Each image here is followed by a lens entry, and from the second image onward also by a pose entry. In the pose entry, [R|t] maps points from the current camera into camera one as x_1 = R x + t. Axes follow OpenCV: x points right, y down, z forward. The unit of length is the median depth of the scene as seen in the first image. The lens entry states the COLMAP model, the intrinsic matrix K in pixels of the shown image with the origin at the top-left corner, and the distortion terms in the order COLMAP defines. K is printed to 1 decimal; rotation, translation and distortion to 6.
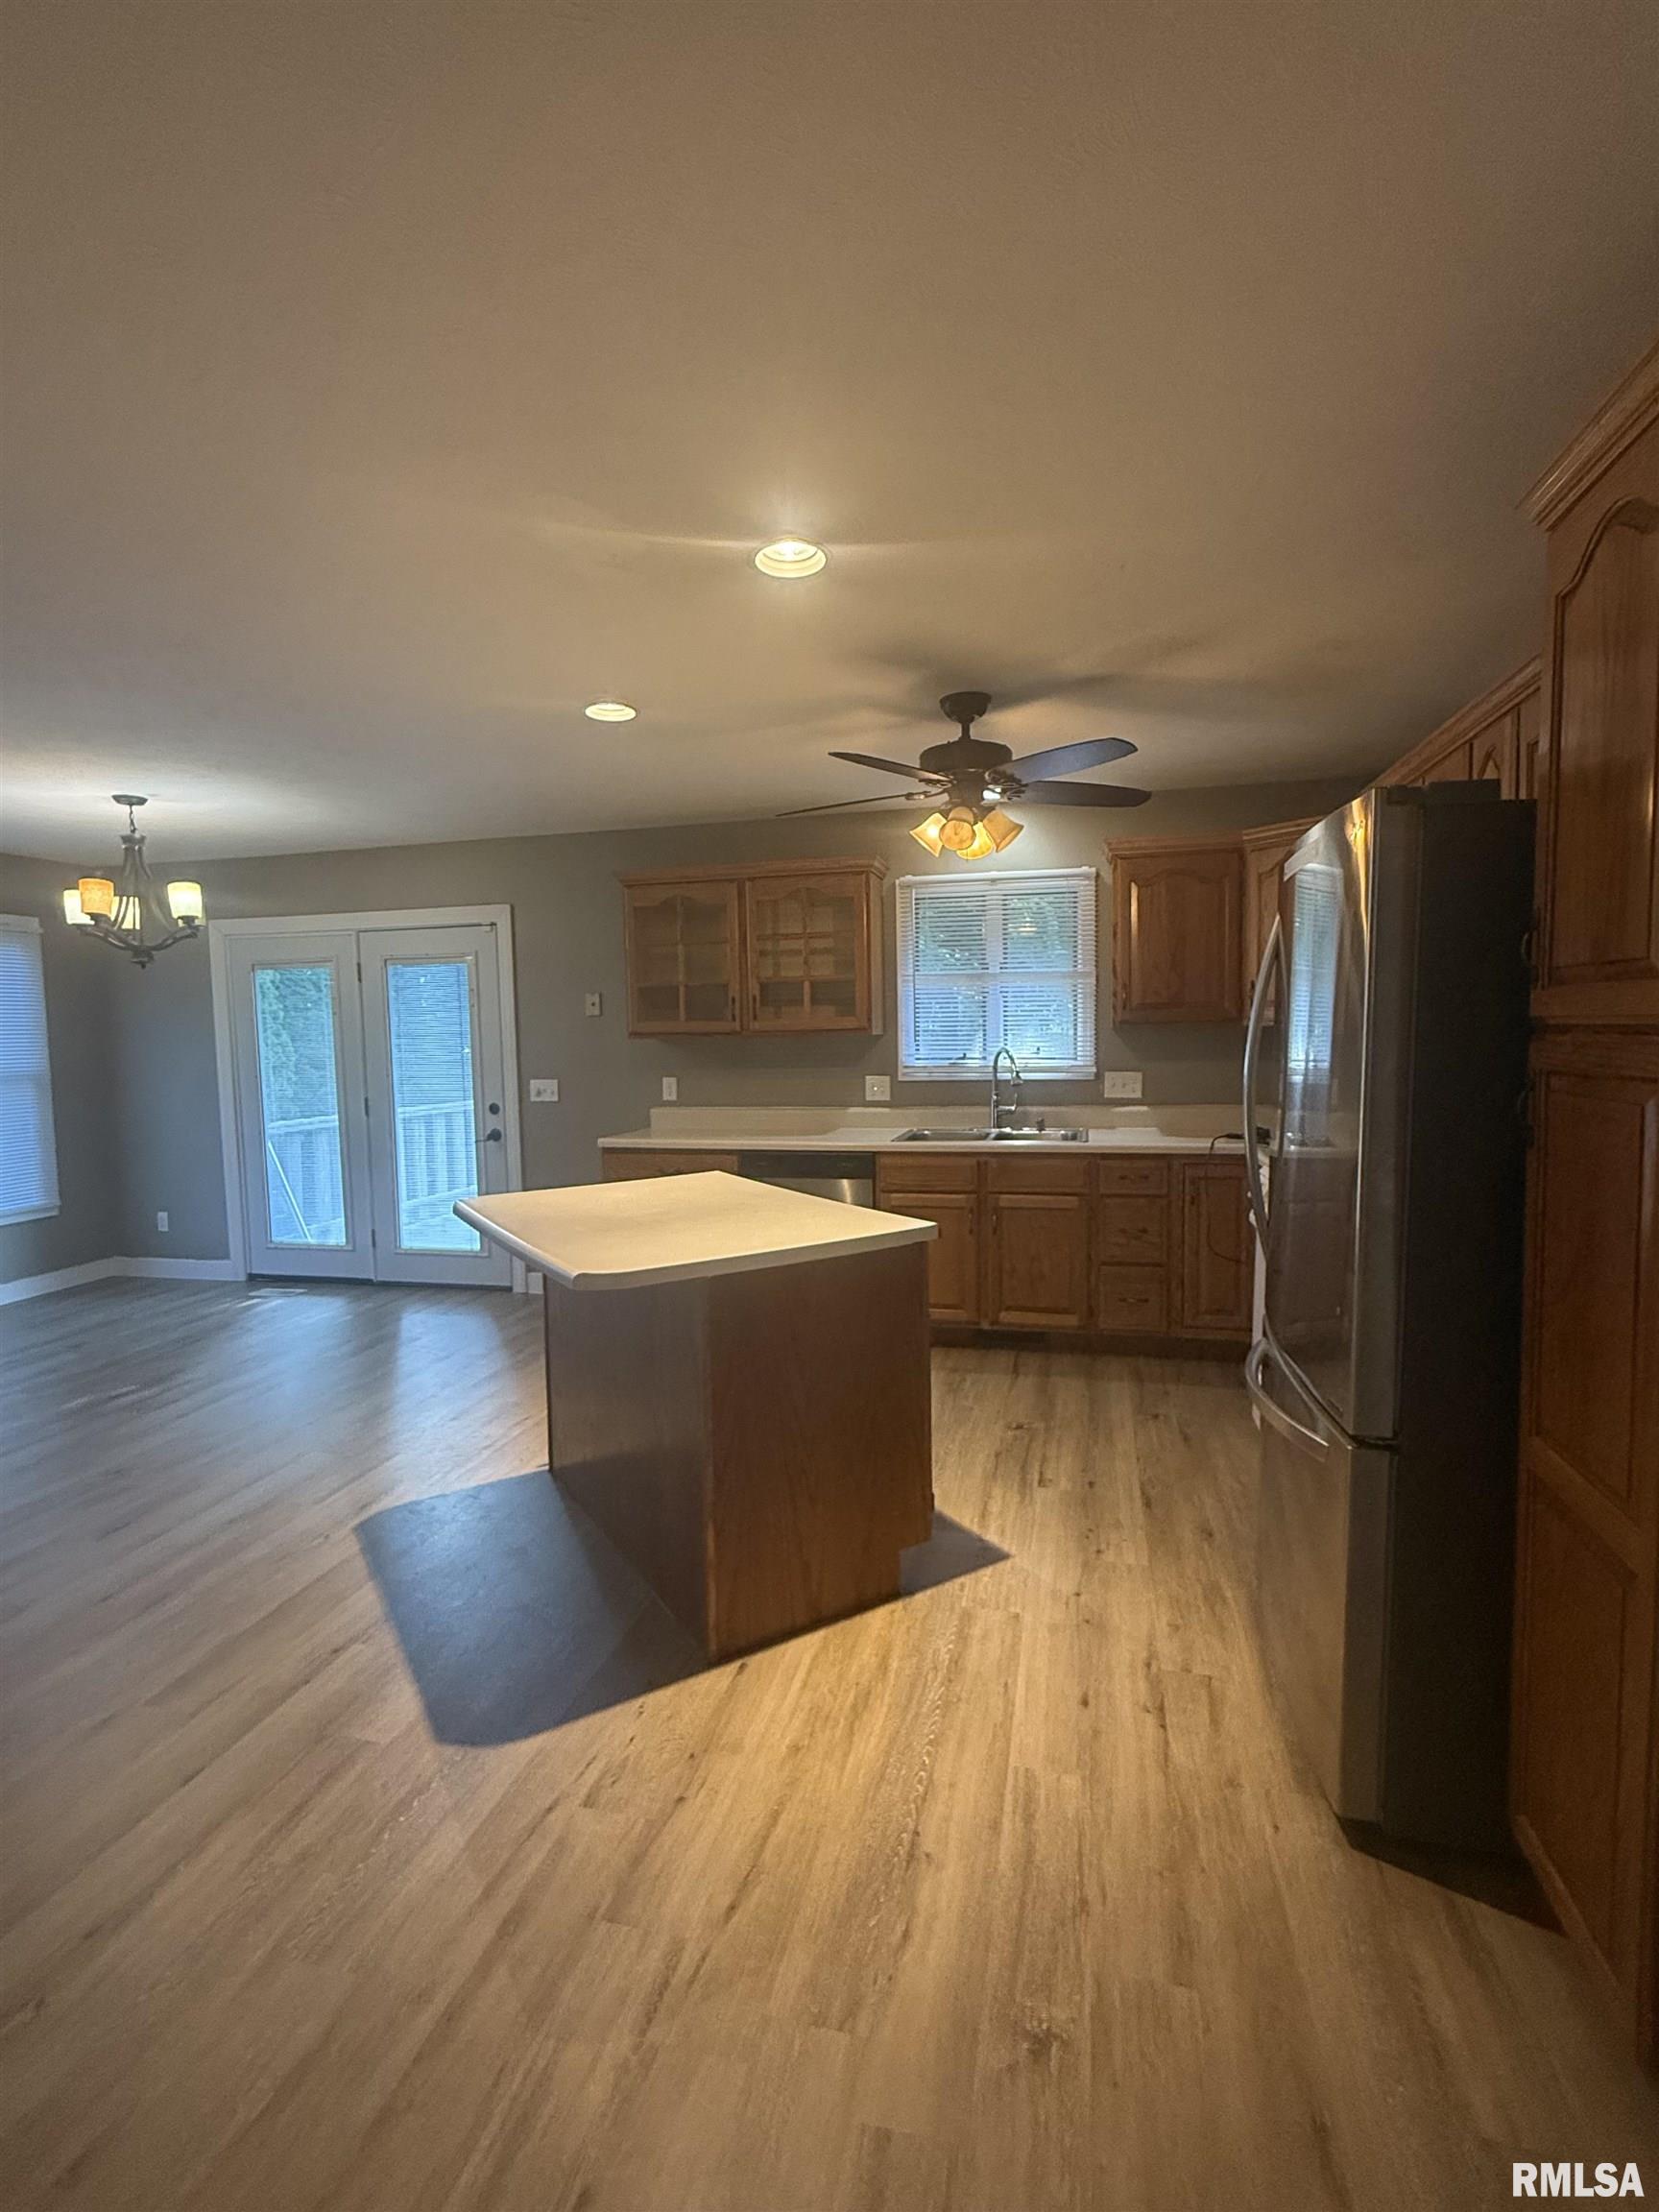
lens RADIAL K [[1046.1, 0, 824.7], [0, 1046.1, 1100.7], [0, 0, 1]] dist [-0.000353, 0.000092]
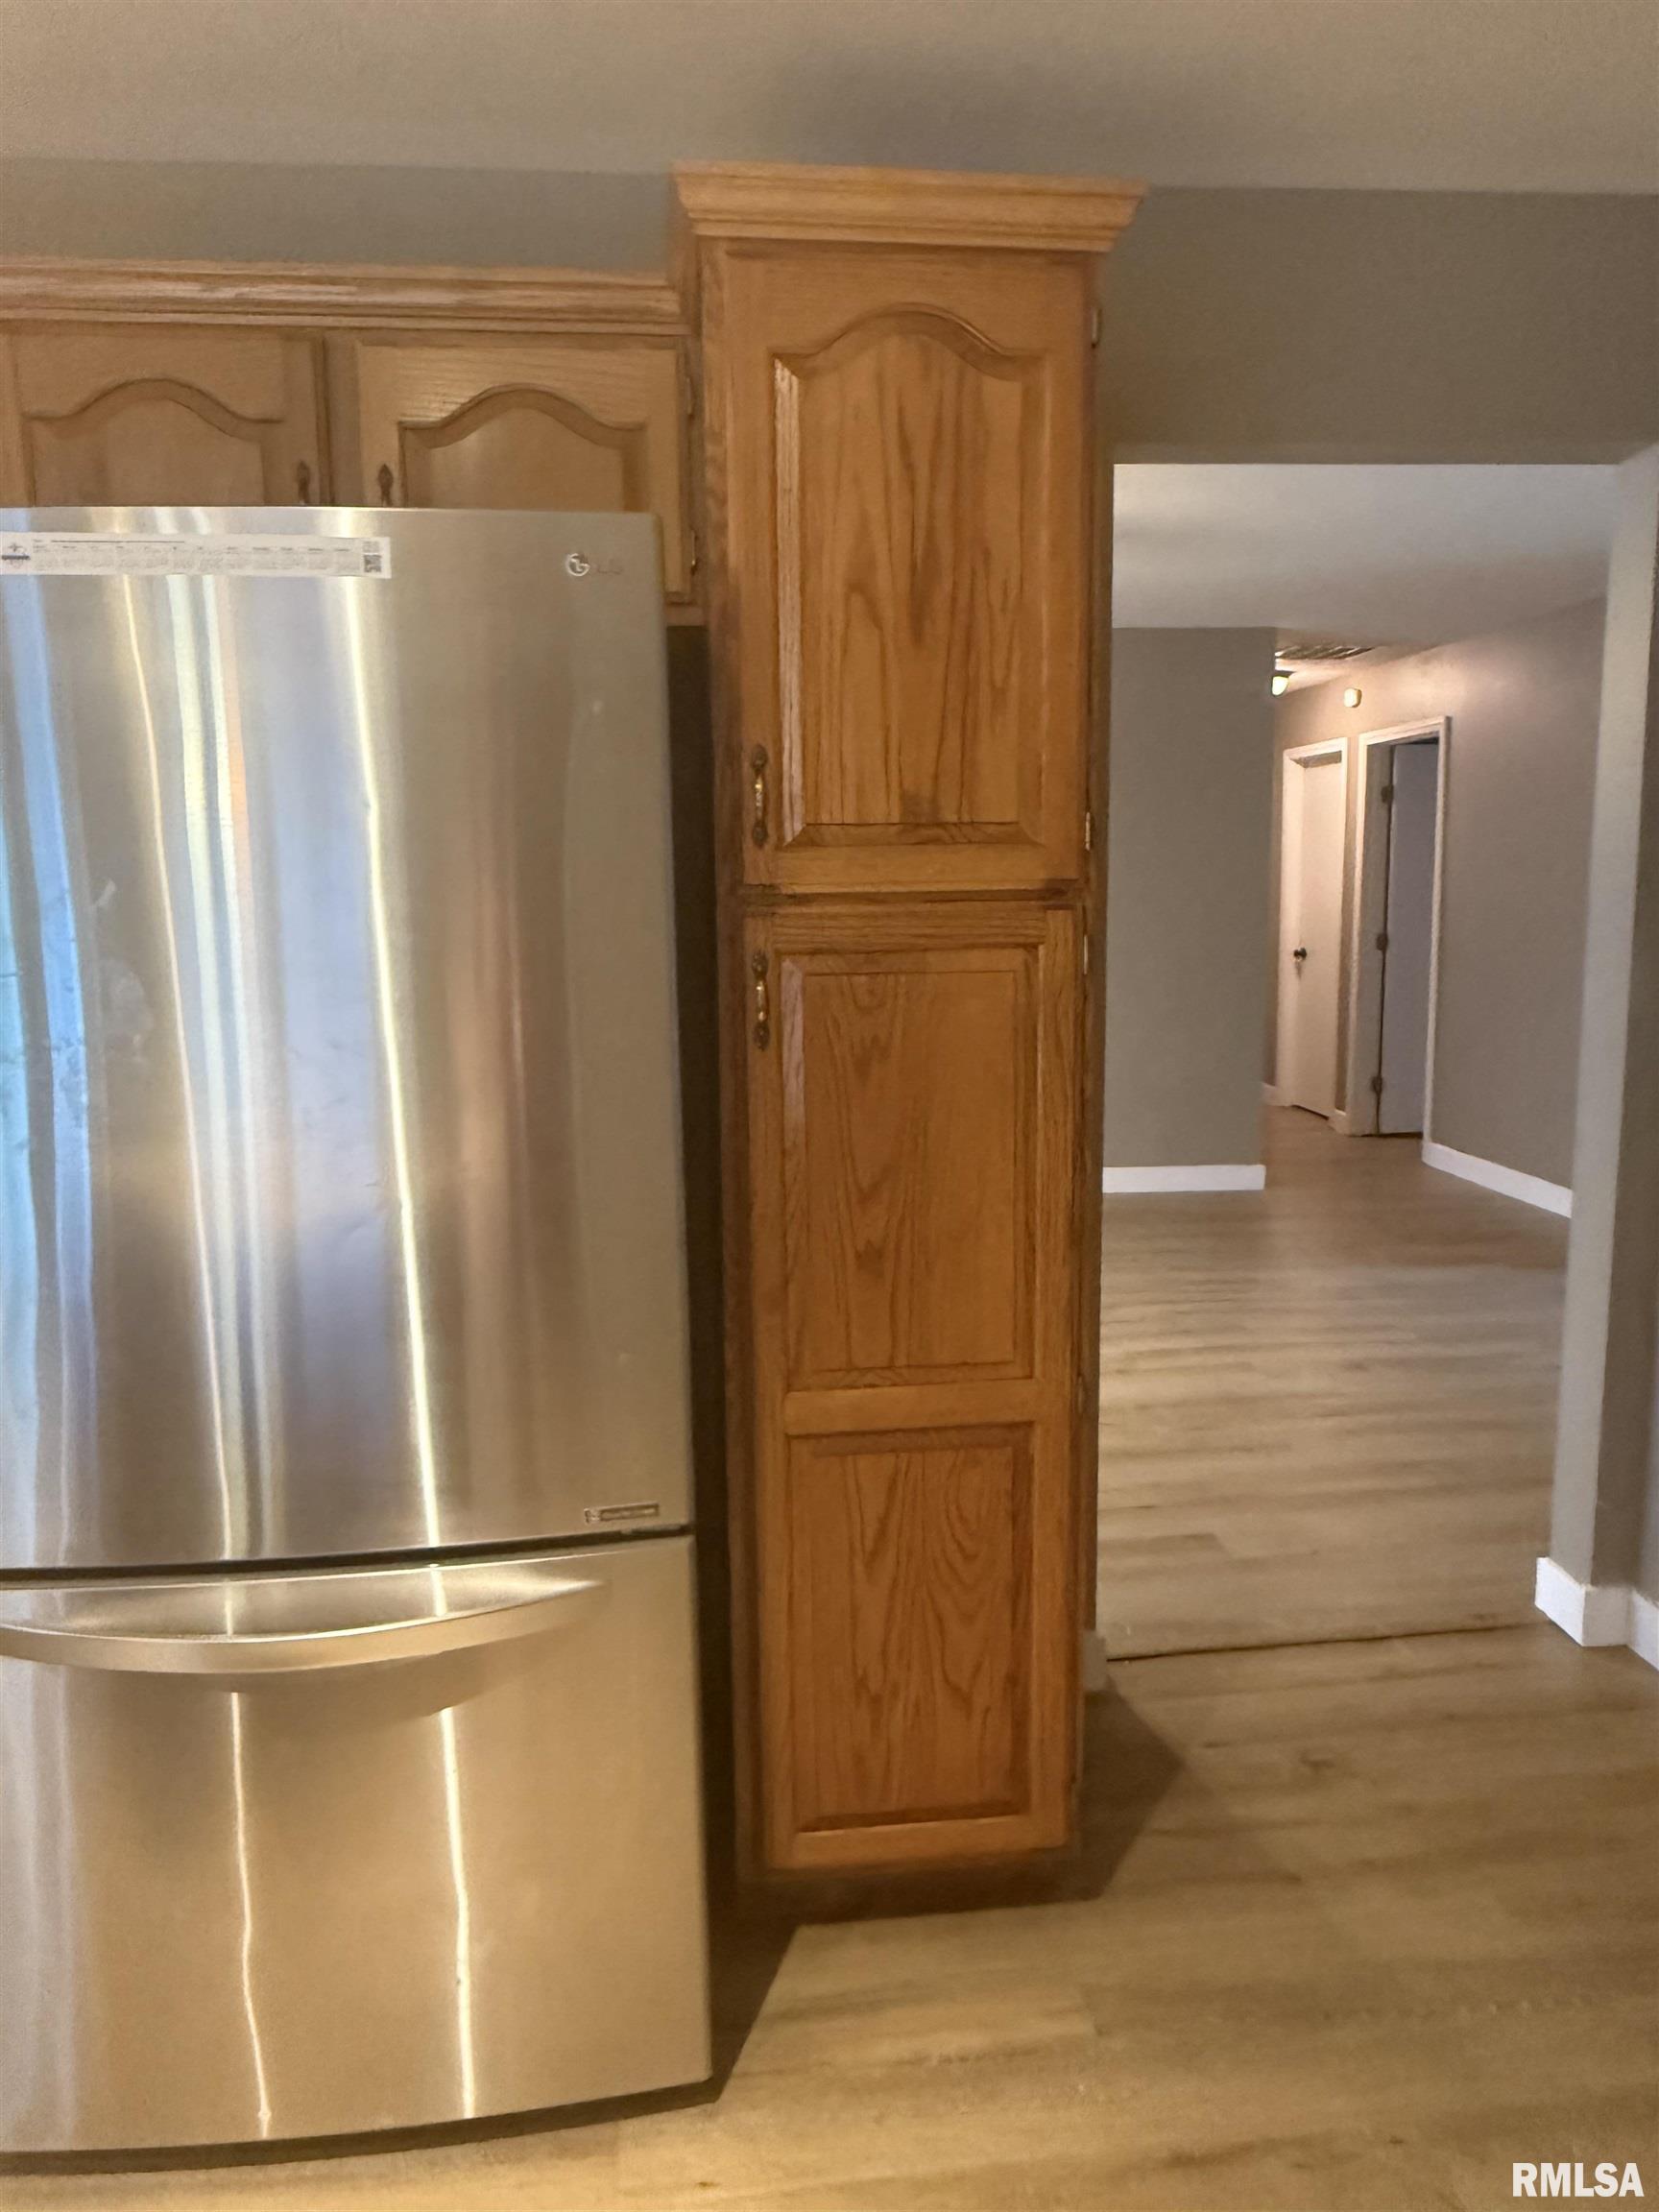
lens RADIAL K [[1482.9, 0, 829.5], [0, 1482.9, 1106.0], [0, 0, 1]] dist [-0.000037, 0.000036]
pose [[-0.343408, -0.112829, 0.932384, -0.167945], [0.083480, 0.985161, 0.149962, -0.032194], [-0.935469, 0.129333, -0.328893, 0.550461]]
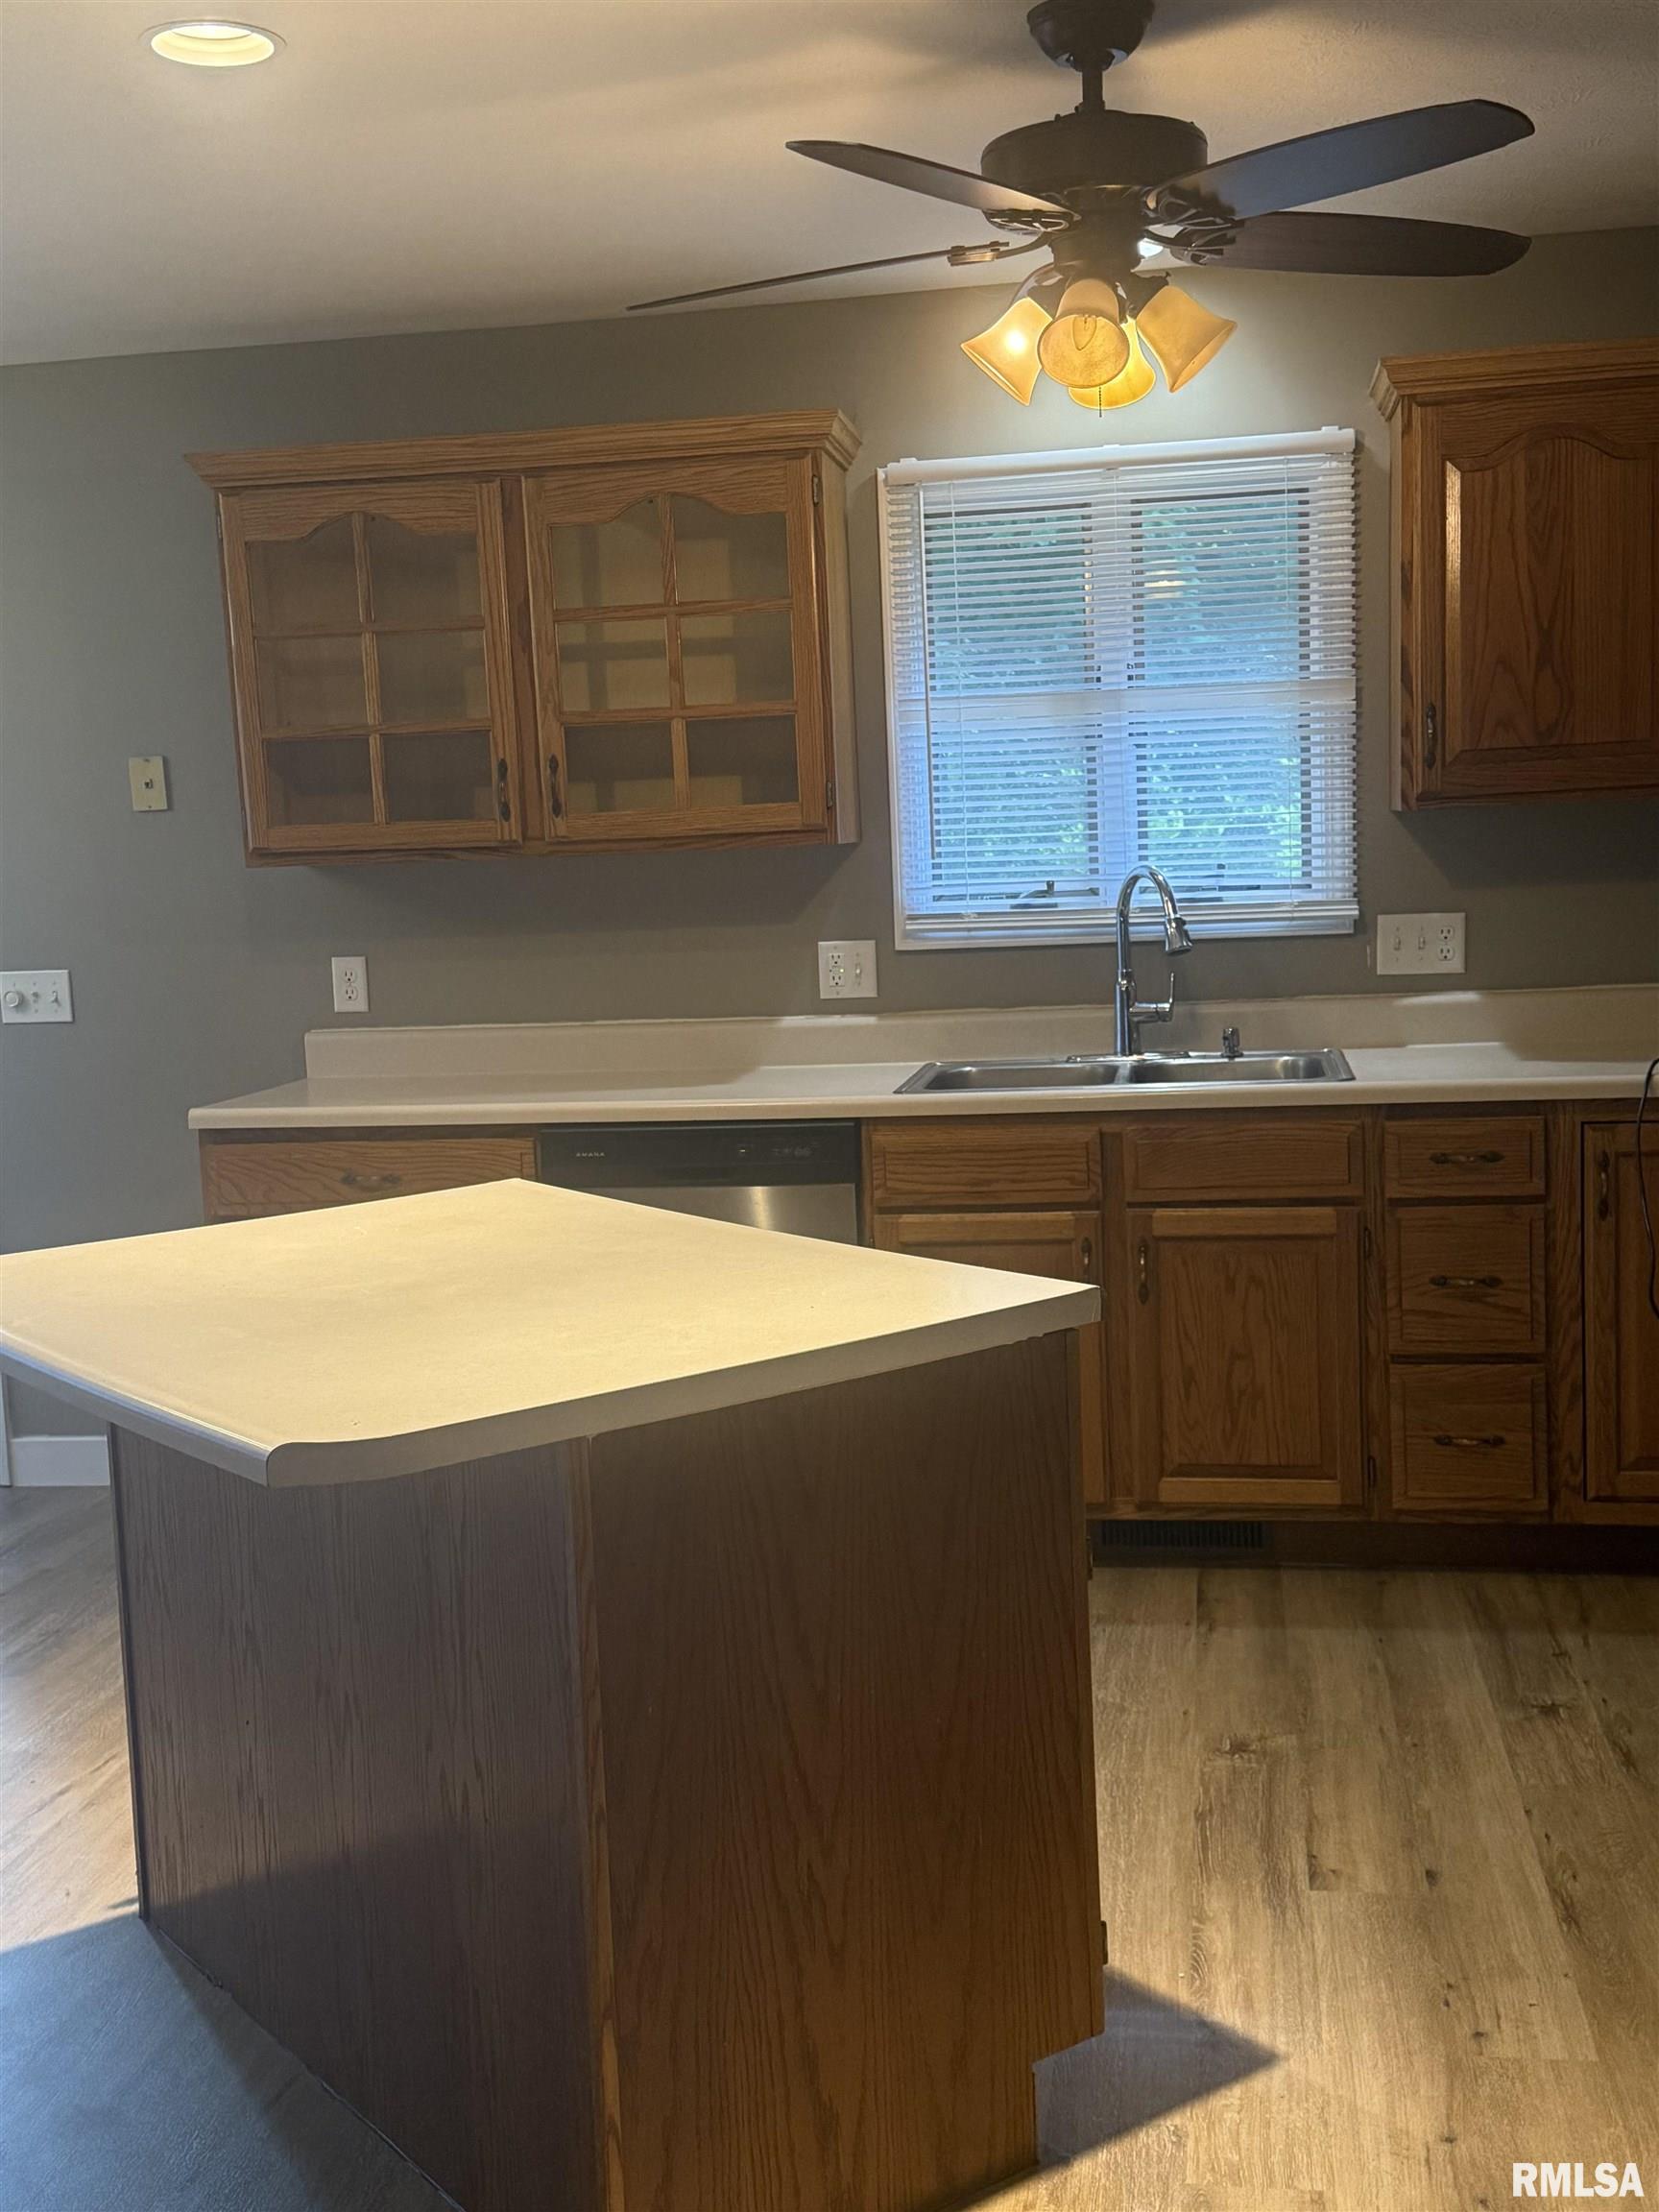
lens RADIAL K [[2395.0, 0, 789.4], [0, 2395.0, 1114.7], [0, 0, 1]] dist [0.191263, -0.418306]
pose [[0.996976, -0.033311, 0.070213, -0.054257], [0.029873, 0.998329, 0.049463, -0.002280], [-0.071743, -0.047216, 0.996305, 0.027686]]
